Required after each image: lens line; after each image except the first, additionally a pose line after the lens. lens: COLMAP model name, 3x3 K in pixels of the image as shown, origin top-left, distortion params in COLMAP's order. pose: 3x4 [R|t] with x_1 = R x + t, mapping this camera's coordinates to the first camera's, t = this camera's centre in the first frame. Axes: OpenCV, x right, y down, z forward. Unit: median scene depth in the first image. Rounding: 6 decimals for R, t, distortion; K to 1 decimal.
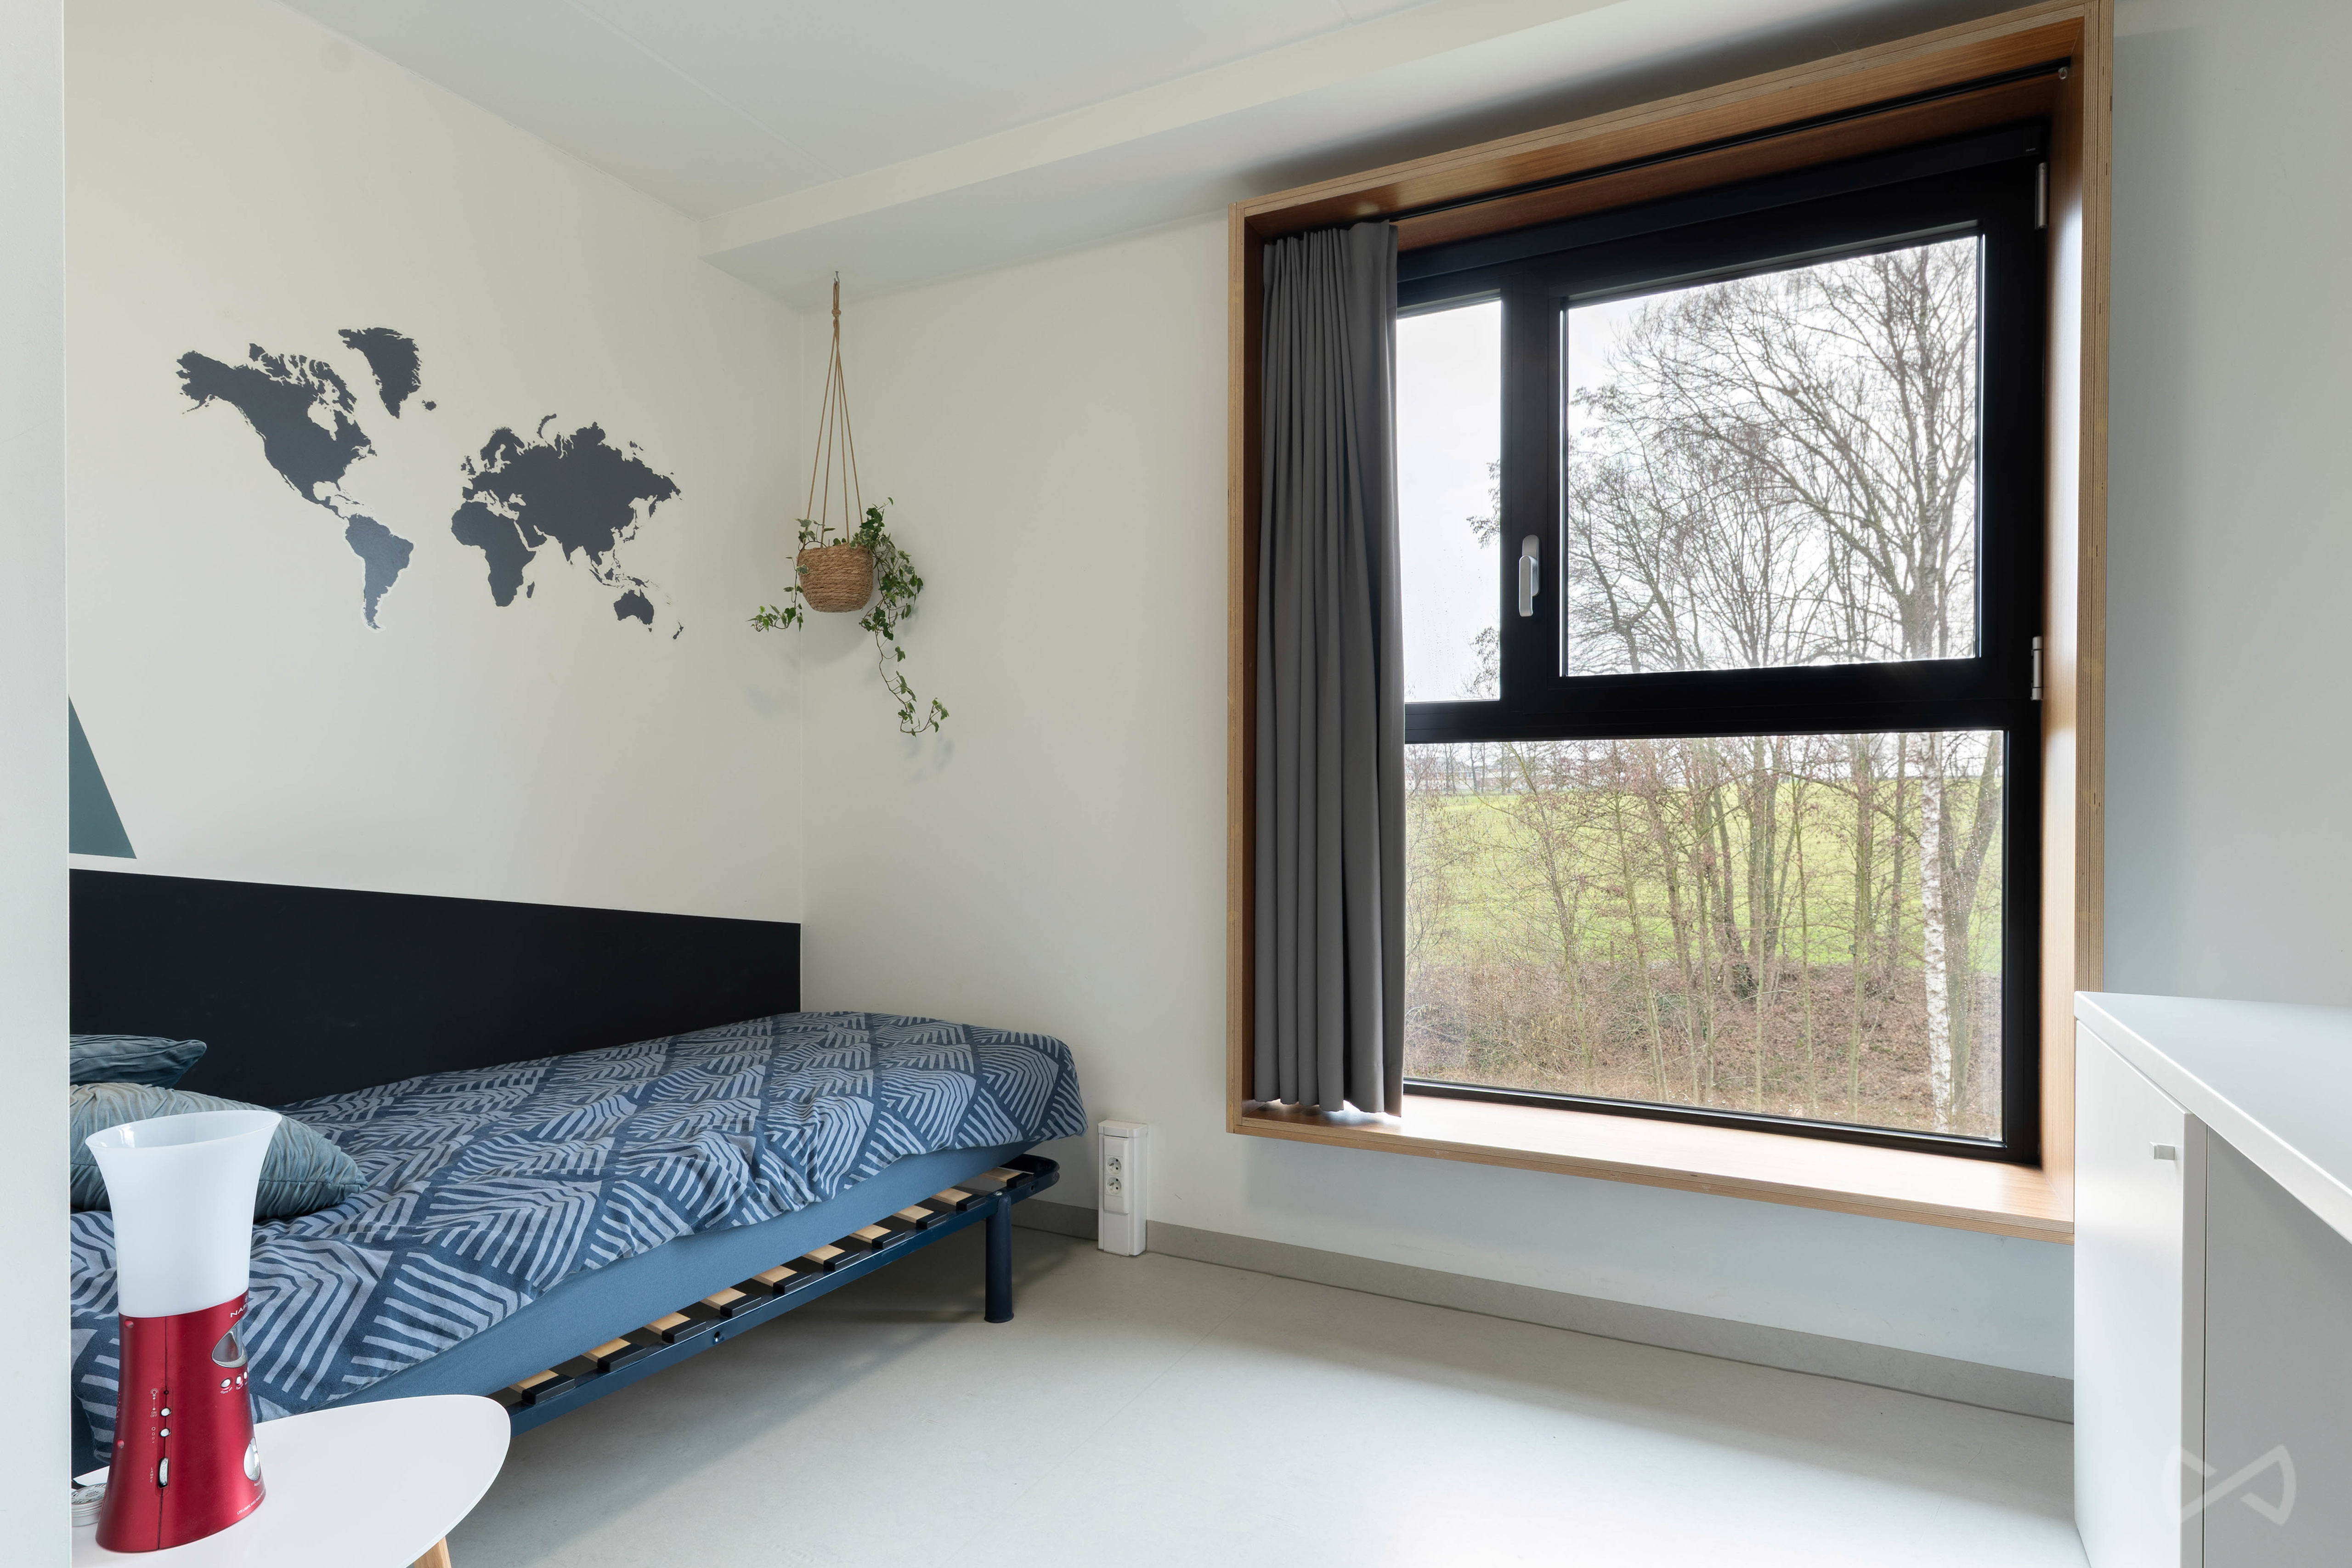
lens RADIAL K [[1228.5, 0, 1176.0], [0, 1228.5, 823.3], [0, 0, 1]] dist [0.015781, -0.000928]
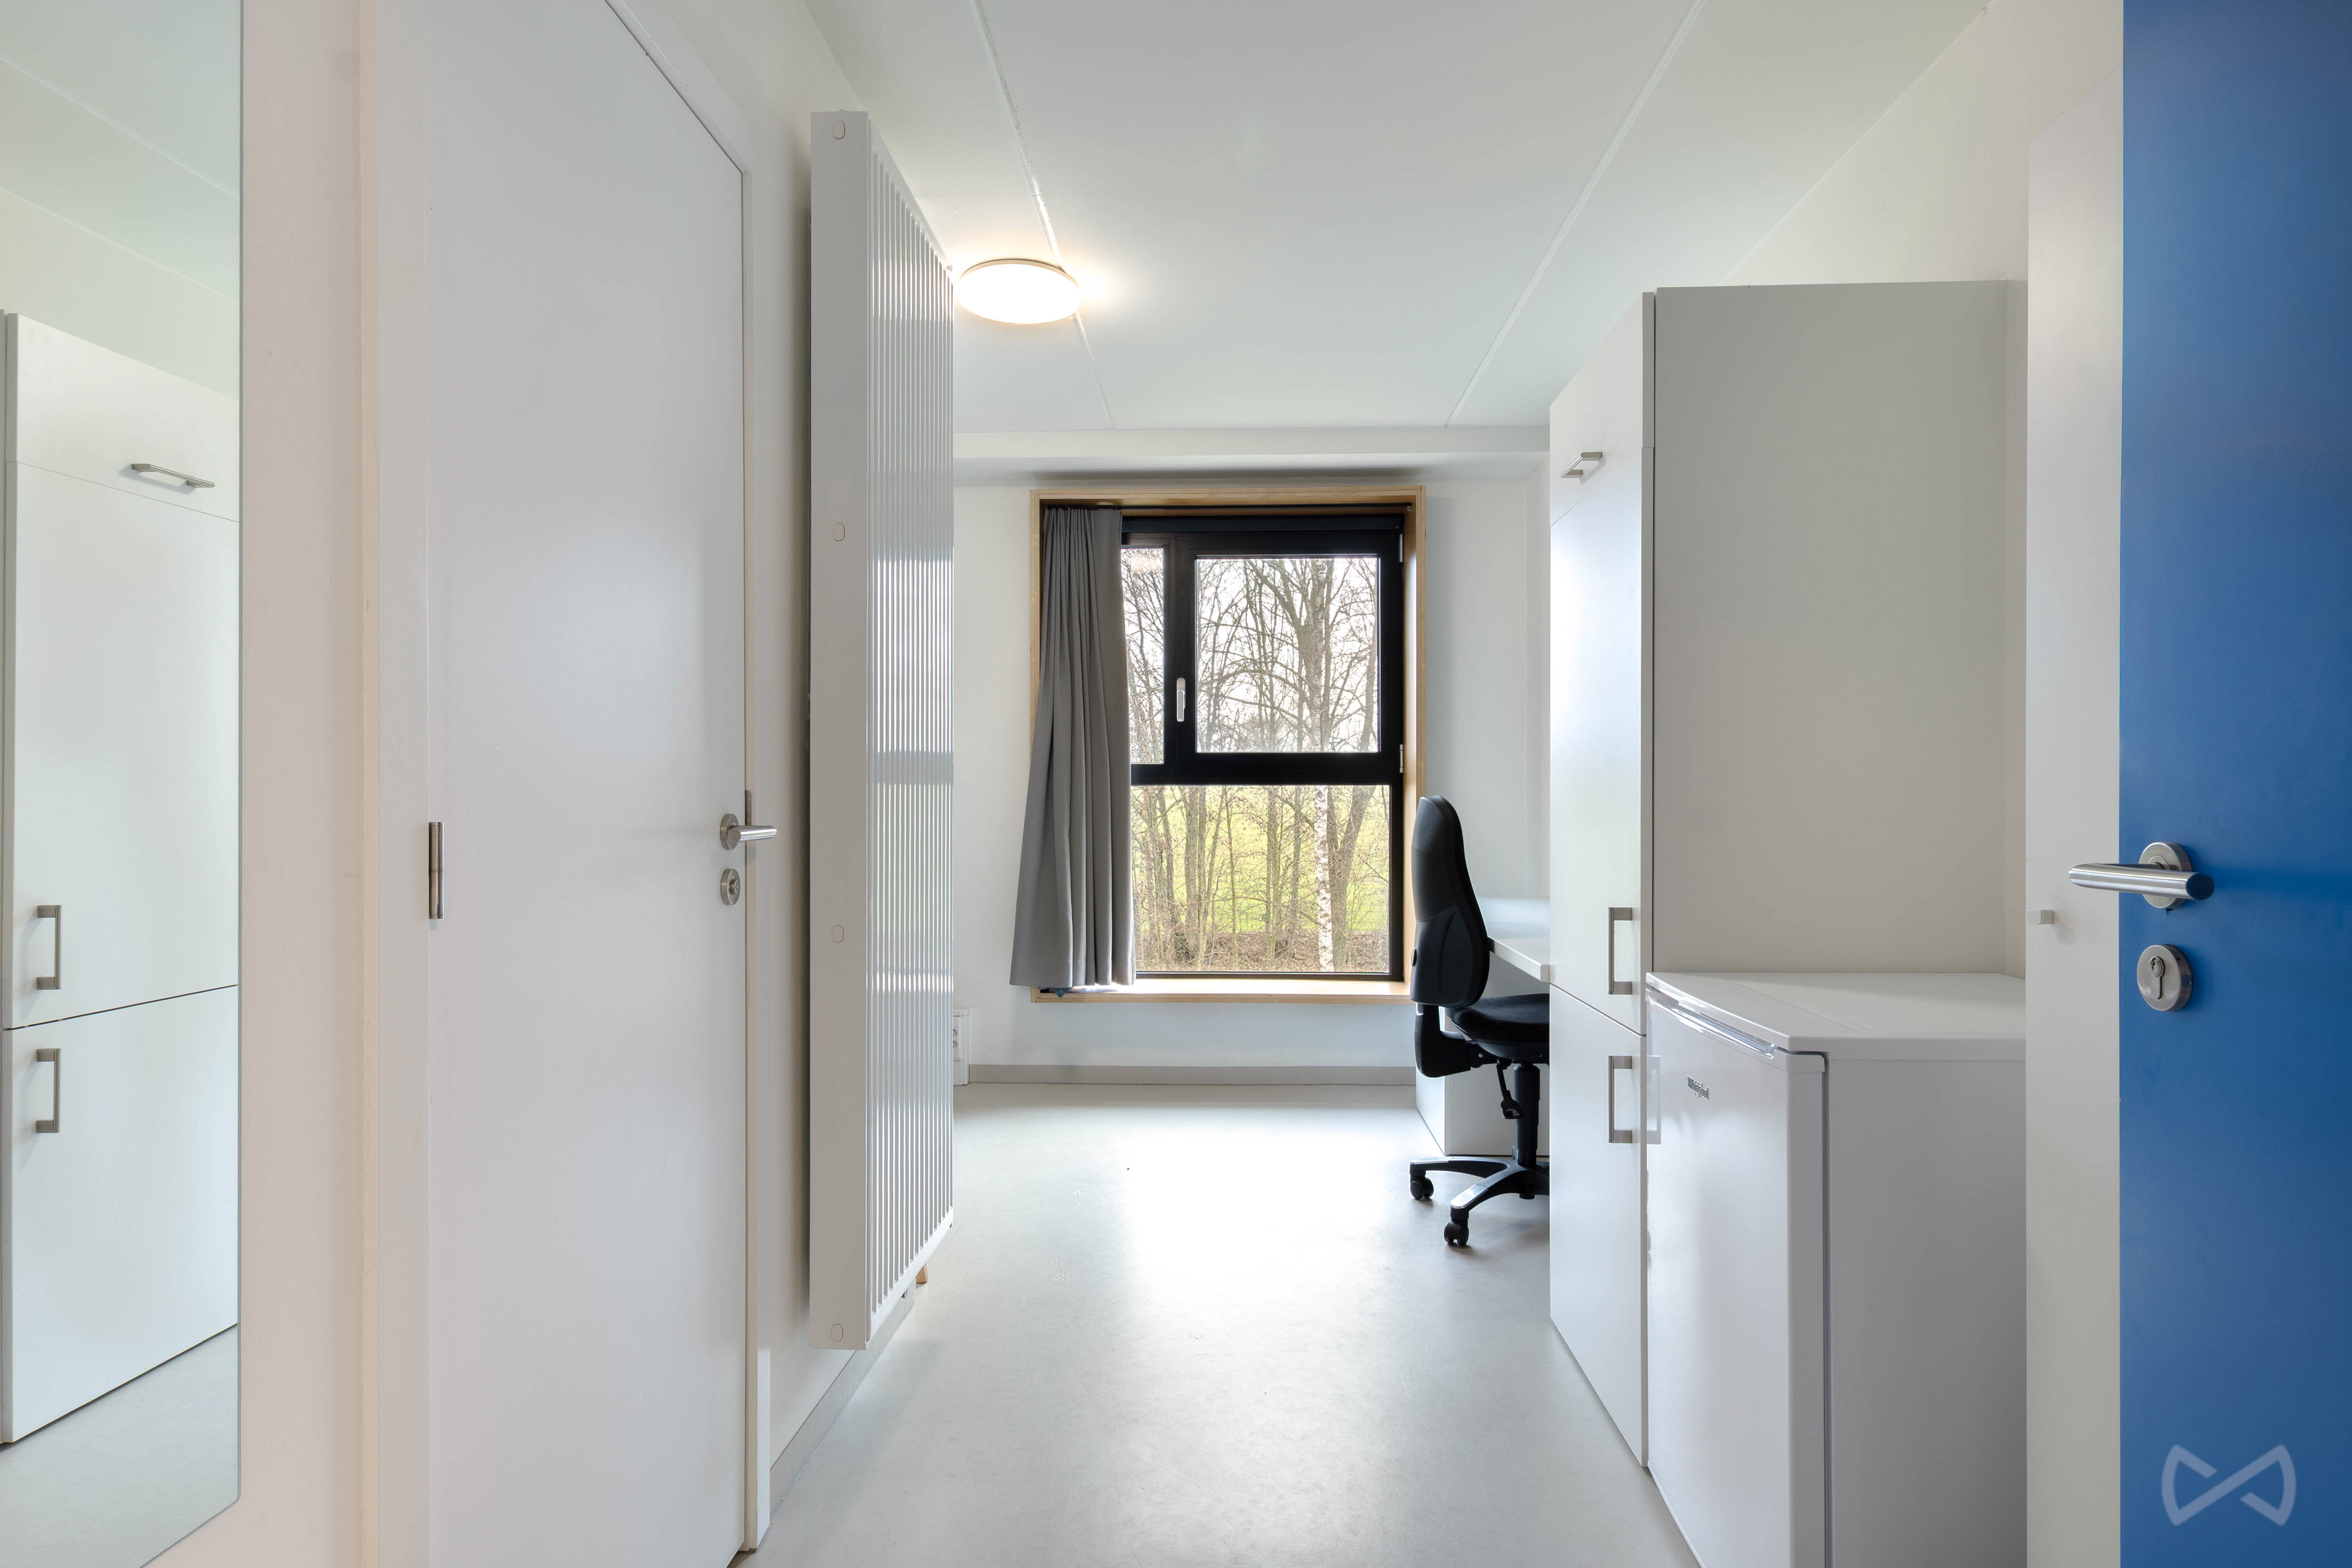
lens RADIAL K [[1228.5, 0, 1176.0], [0, 1228.5, 823.3], [0, 0, 1]] dist [0.015781, -0.000928]
pose [[0.906613, -0.011695, 0.421802, -0.526270], [0.008231, 0.999916, 0.010034, -0.027626], [-0.421884, -0.005625, 0.906632, -0.724121]]
